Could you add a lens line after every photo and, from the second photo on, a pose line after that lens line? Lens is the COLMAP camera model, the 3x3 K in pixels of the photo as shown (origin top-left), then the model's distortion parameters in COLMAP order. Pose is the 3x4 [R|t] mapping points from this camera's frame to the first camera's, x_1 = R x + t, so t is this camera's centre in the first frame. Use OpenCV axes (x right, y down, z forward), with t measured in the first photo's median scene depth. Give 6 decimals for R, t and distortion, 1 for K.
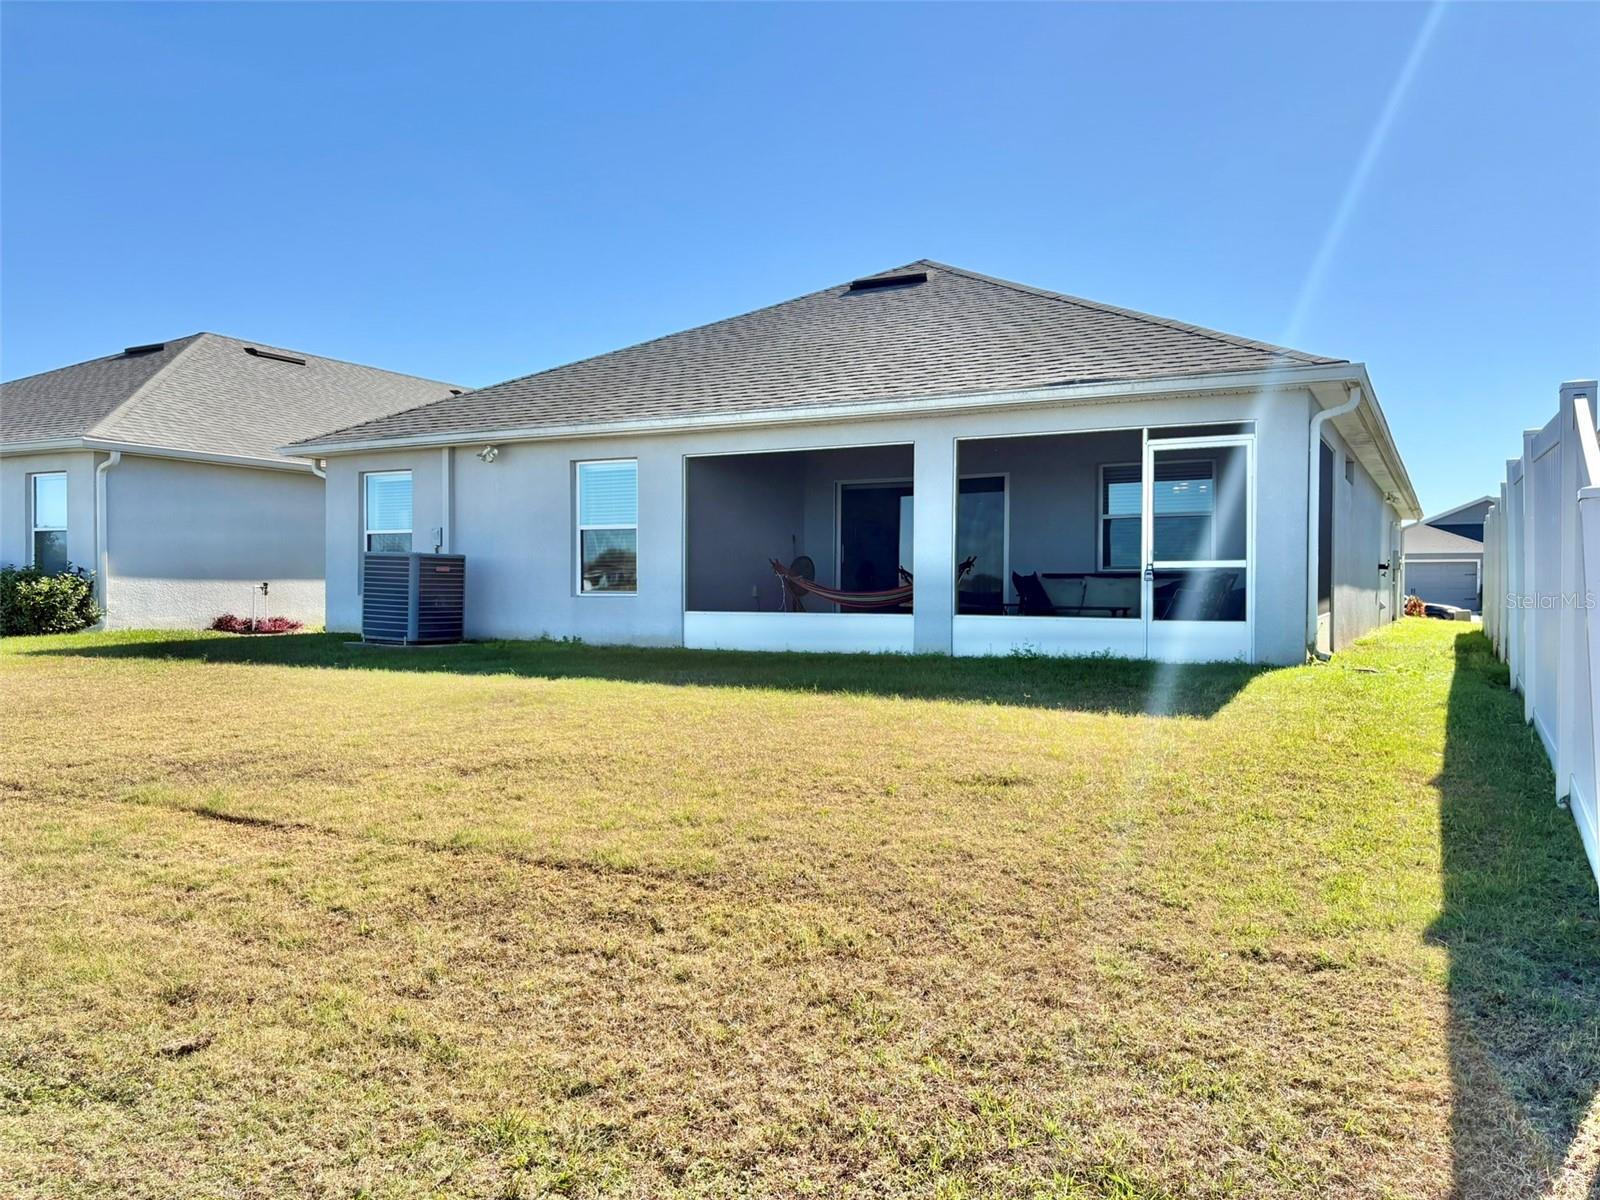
lens RADIAL K [[1212.4, 0, 808.0], [0, 1212.4, 597.2], [0, 0, 1]] dist [0.031900, 0.000545]
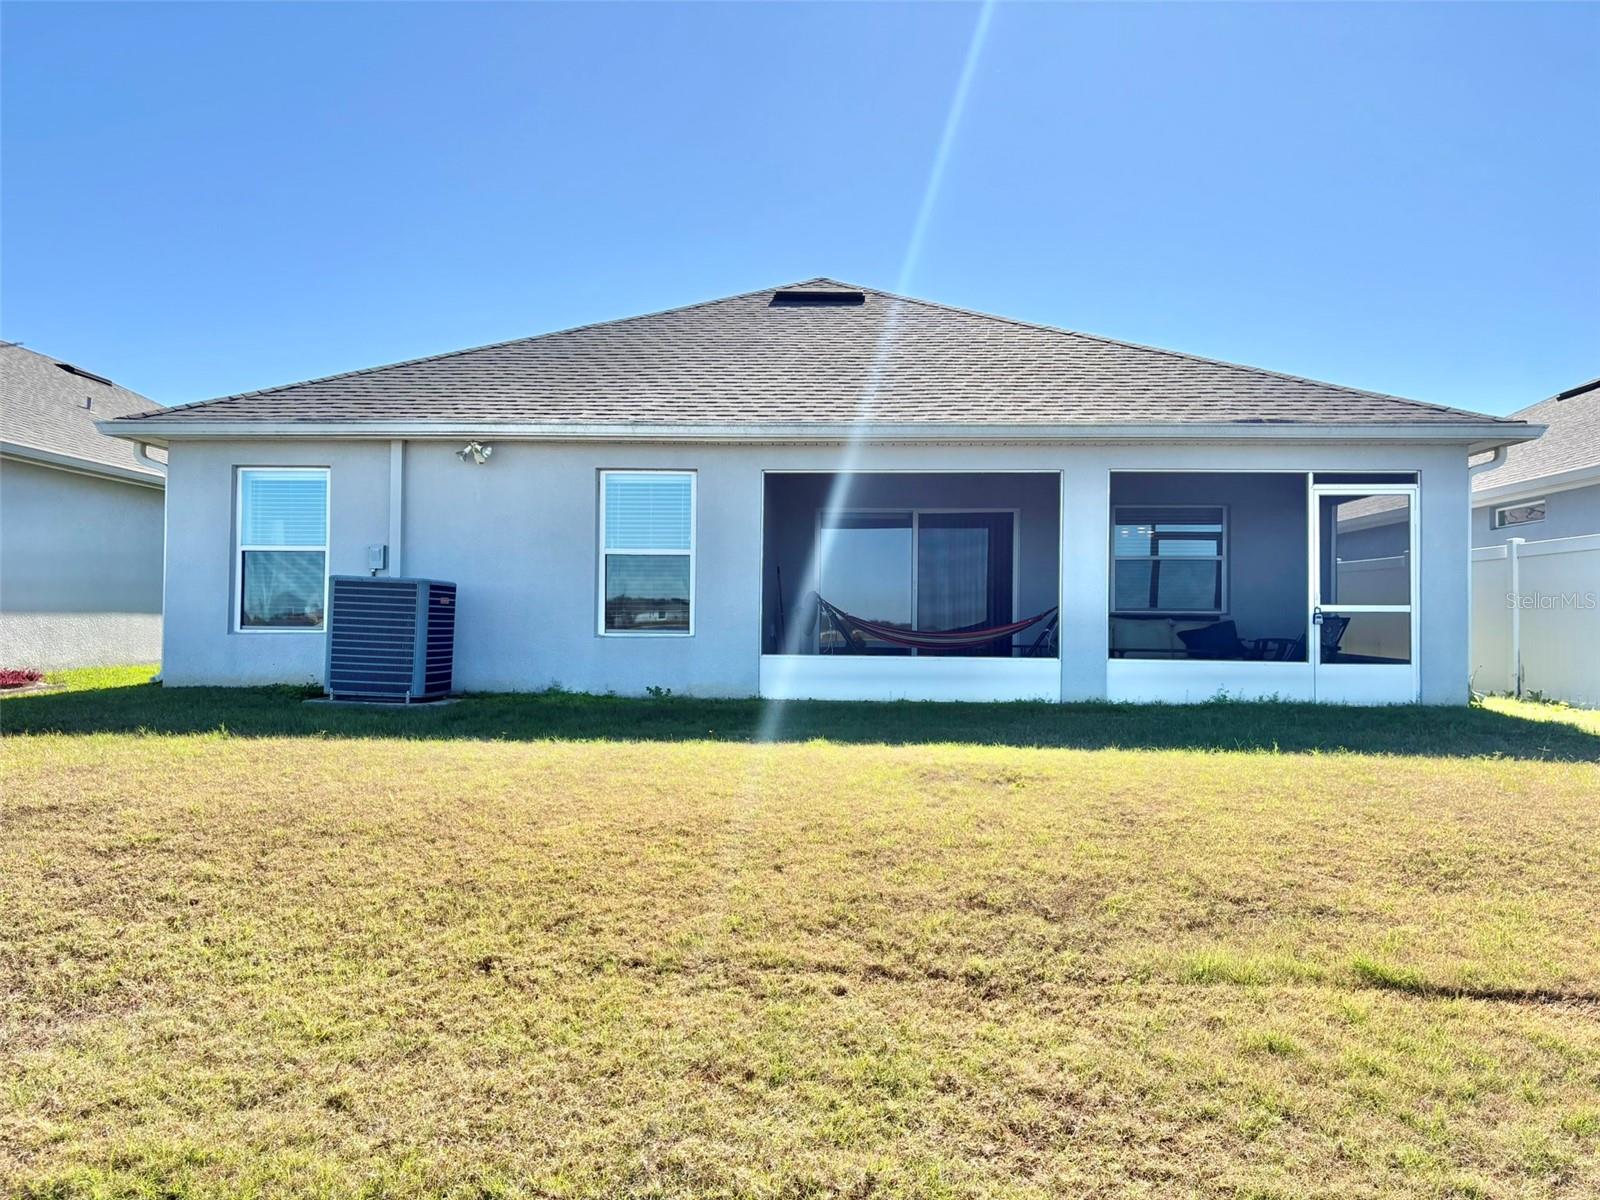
lens RADIAL K [[1212.4, 0, 808.0], [0, 1212.4, 597.2], [0, 0, 1]] dist [0.031900, 0.000545]
pose [[0.899623, 0.016218, 0.436365, -0.438232], [-0.003372, 0.999538, -0.030198, -0.003323], [-0.436654, 0.025695, 0.899263, 0.228201]]
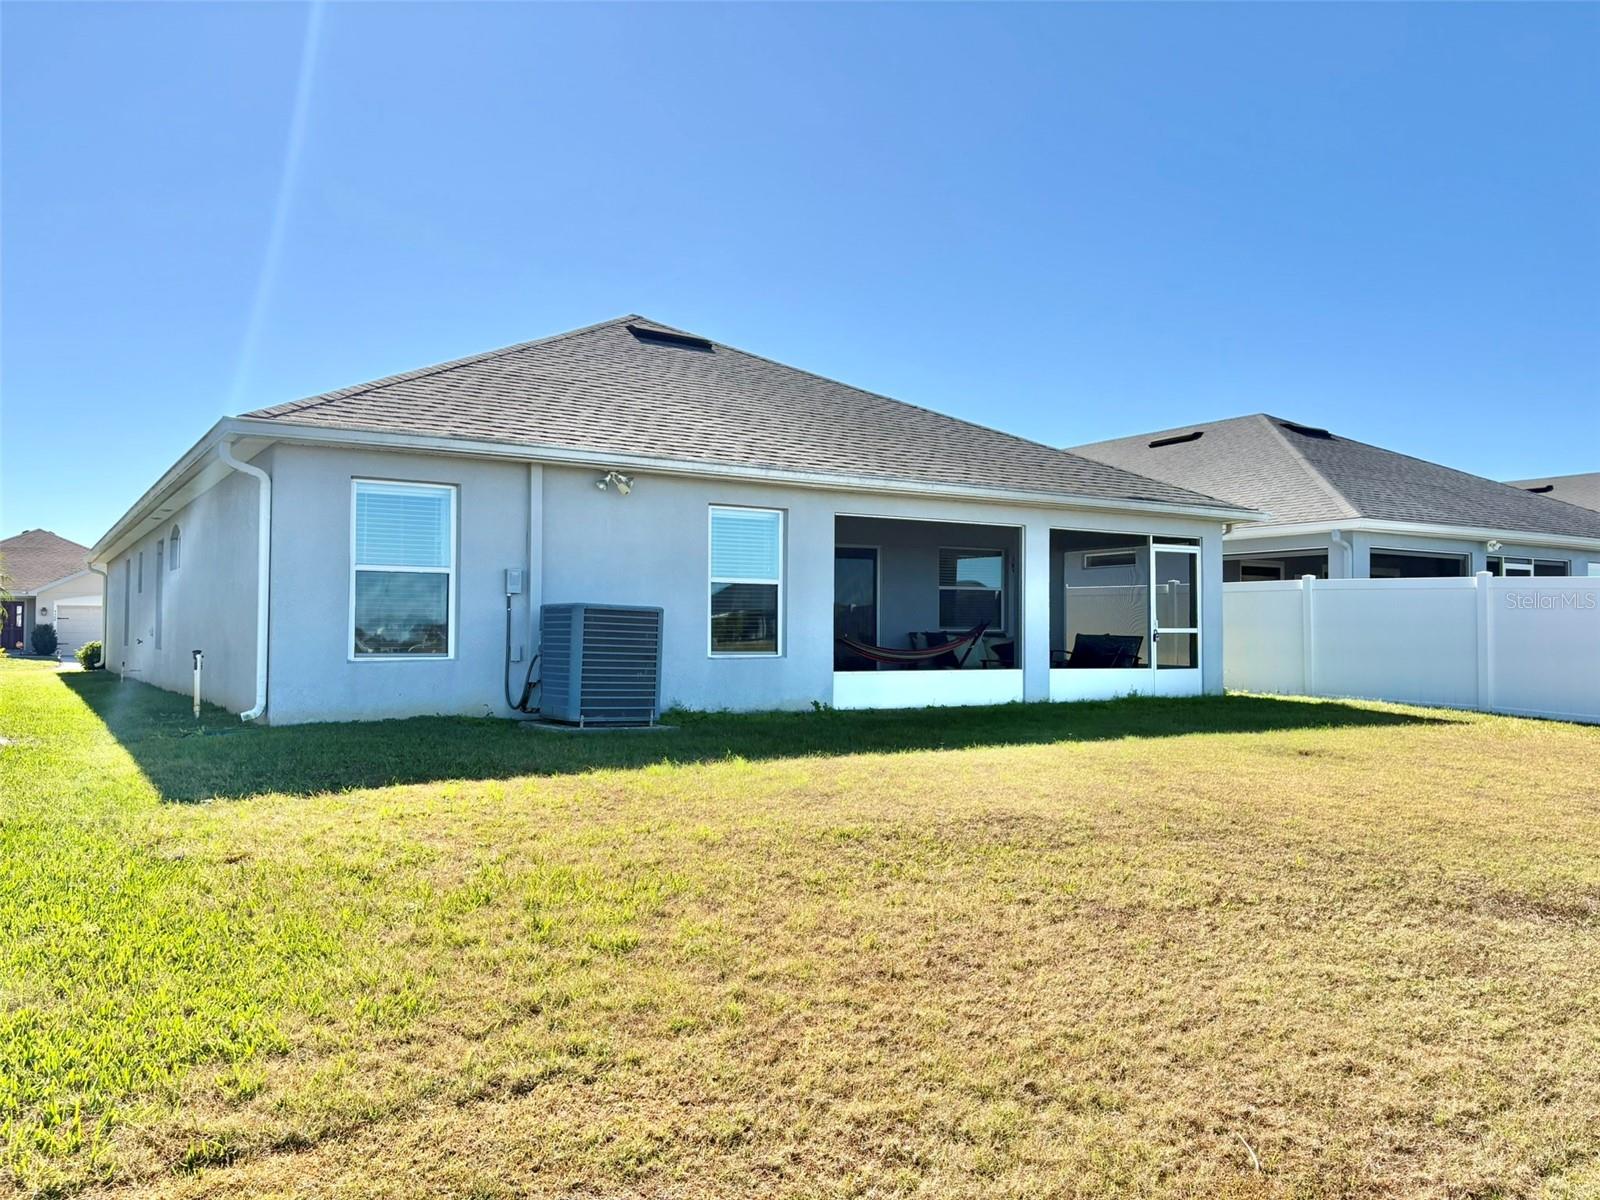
lens RADIAL K [[1212.4, 0, 808.0], [0, 1212.4, 597.2], [0, 0, 1]] dist [0.031900, 0.000545]
pose [[0.485602, 0.028960, 0.873700, -0.961822], [0.007870, 0.999266, -0.037496, -0.012336], [-0.874145, 0.025084, 0.485018, 0.541361]]
